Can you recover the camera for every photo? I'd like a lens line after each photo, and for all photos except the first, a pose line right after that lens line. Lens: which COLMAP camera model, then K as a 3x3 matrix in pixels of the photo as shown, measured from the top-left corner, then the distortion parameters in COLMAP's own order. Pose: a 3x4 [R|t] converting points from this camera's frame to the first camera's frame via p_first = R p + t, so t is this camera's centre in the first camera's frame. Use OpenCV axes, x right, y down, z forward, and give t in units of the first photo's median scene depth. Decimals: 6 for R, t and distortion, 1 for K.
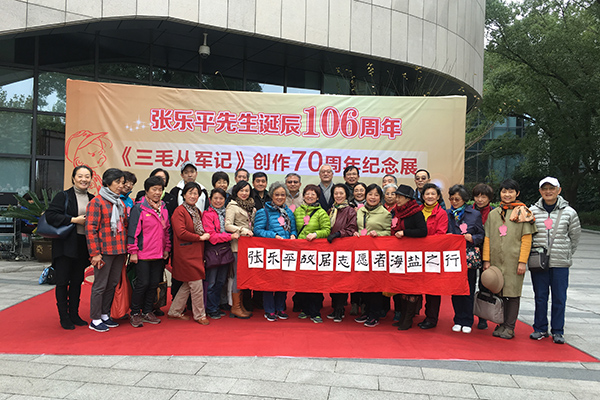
lens RADIAL K [[512.9, 0, 300.9], [0, 512.9, 203.0], [0, 0, 1]] dist [0.001200, -0.013489]
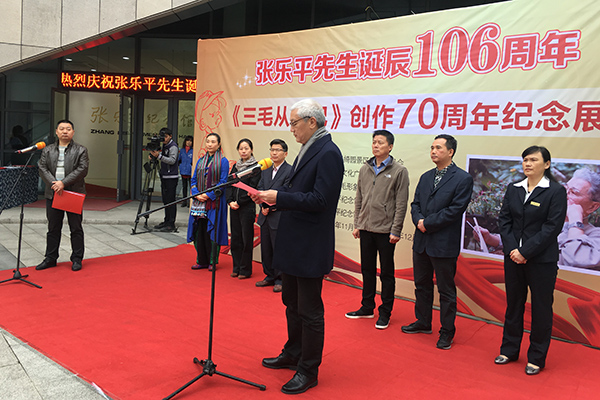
lens RADIAL K [[512.9, 0, 300.0], [0, 512.9, 195.9], [0, 0, 1]] dist [0.001200, -0.013489]
pose [[0.715351, 0.073509, -0.694888, 0.385918], [-0.024958, 0.996505, 0.079722, -0.022870], [0.698320, -0.039686, 0.714685, 0.398210]]
